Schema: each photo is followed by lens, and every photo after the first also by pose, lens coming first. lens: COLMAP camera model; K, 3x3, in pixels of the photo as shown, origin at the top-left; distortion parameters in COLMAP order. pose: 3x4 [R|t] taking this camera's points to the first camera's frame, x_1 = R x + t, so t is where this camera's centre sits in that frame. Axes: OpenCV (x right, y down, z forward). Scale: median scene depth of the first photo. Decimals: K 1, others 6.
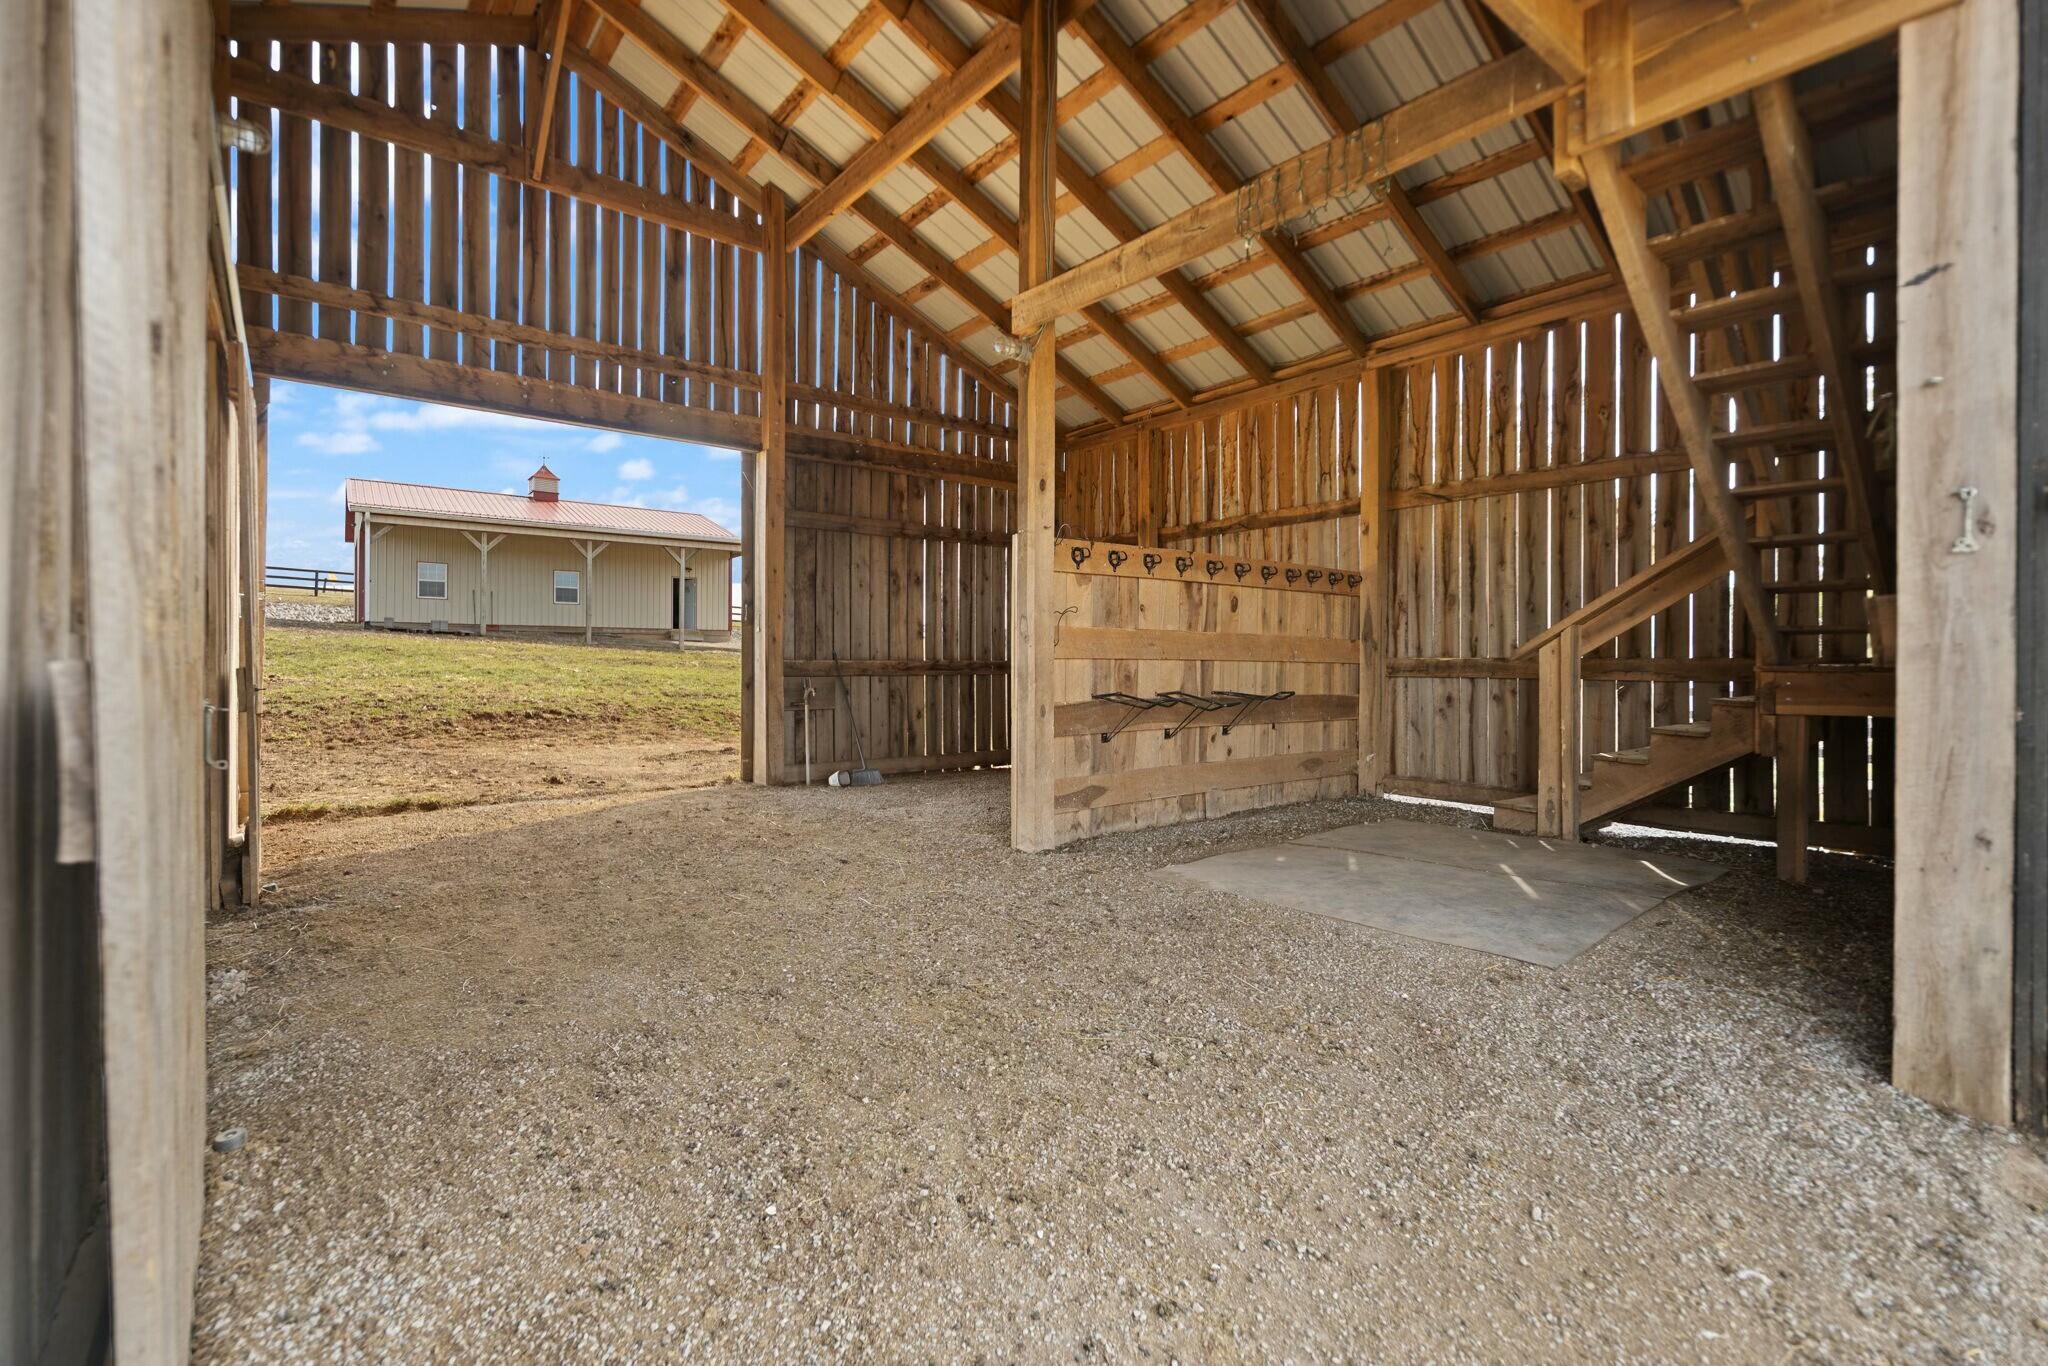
lens RADIAL K [[893.5, 0, 1007.9], [0, 893.5, 686.1], [0, 0, 1]] dist [0.002670, 0.000487]
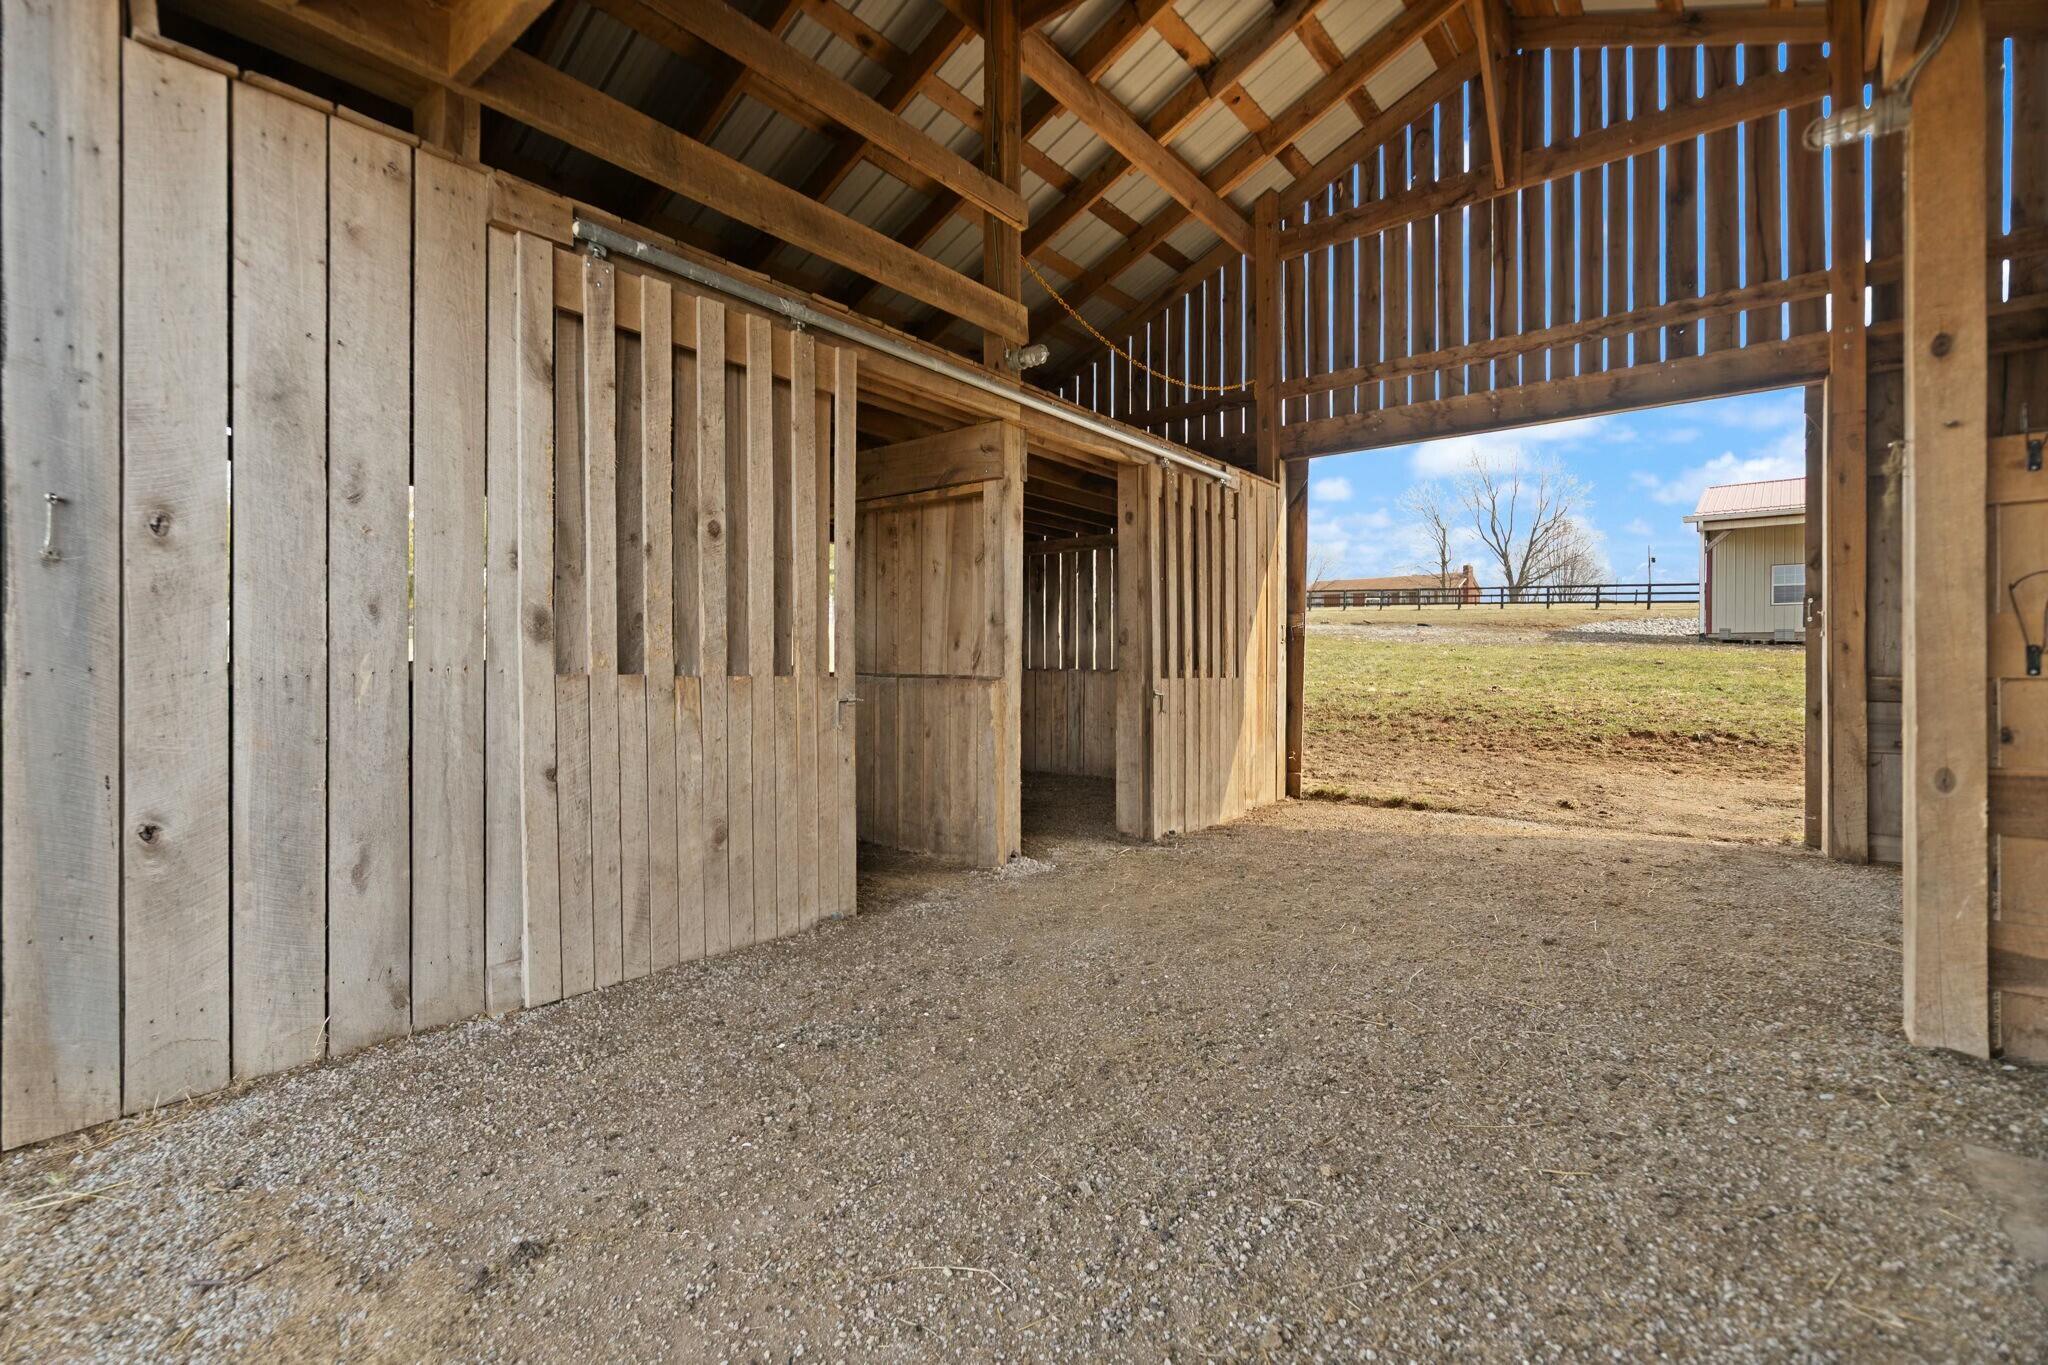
lens RADIAL K [[893.5, 0, 1007.9], [0, 893.5, 685.6], [0, 0, 1]] dist [0.002670, 0.000487]
pose [[0.202754, 0.017263, -0.979078, 0.328158], [-0.031809, 0.999433, 0.011034, -0.010875], [0.978713, 0.028906, 0.203188, 0.273468]]
